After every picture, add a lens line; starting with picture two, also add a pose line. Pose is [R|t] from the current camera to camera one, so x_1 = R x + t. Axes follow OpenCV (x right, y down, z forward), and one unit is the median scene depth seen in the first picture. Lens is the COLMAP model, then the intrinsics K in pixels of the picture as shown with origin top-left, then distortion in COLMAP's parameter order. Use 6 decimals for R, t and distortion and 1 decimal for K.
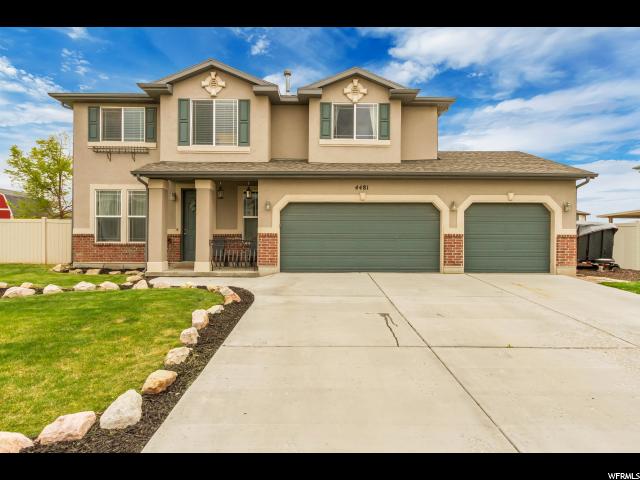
lens RADIAL K [[349.4, 0, 320.0], [0, 349.4, 240.0], [0, 0, 1]] dist [0.004082, 0.000311]
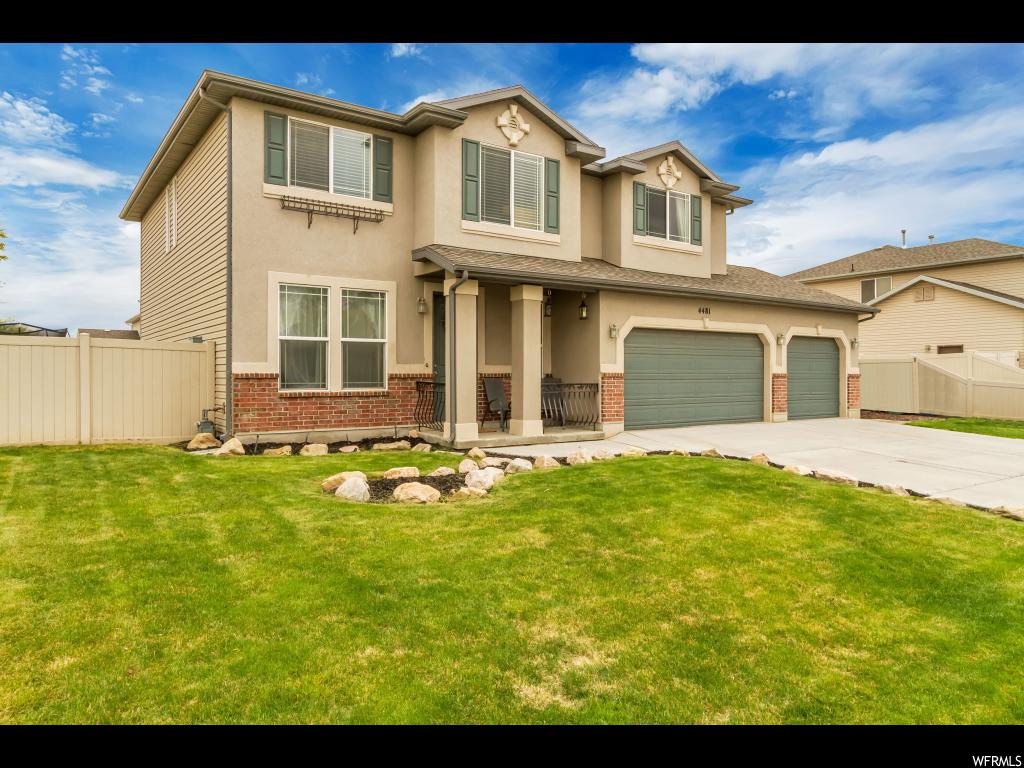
lens RADIAL K [[705.8, 0, 512.0], [0, 705.8, 384.0], [0, 0, 1]] dist [-0.003143, -0.000072]
pose [[0.820165, -0.009816, 0.572043, -0.992634], [0.008466, 0.999952, 0.005020, -0.005401], [-0.572064, 0.000725, 0.820208, 0.004774]]
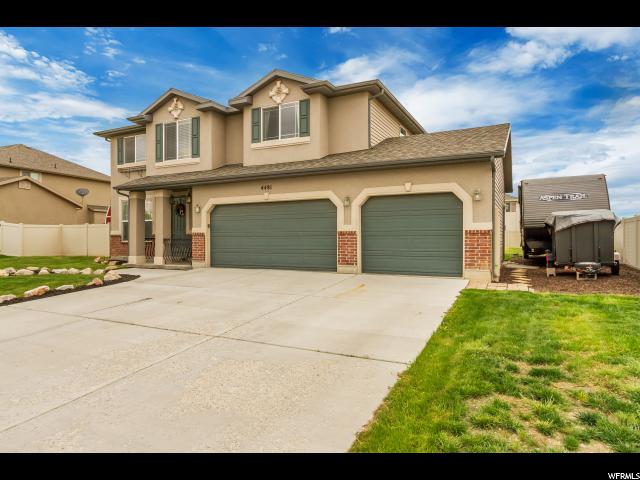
lens RADIAL K [[371.2, 0, 332.4], [0, 371.2, 238.2], [0, 0, 1]] dist [-0.002423, -0.000428]
pose [[0.902332, -0.006109, -0.430998, 0.711791], [0.009162, 0.999945, 0.005008, -0.003166], [0.430943, -0.008468, 0.902339, 0.083417]]
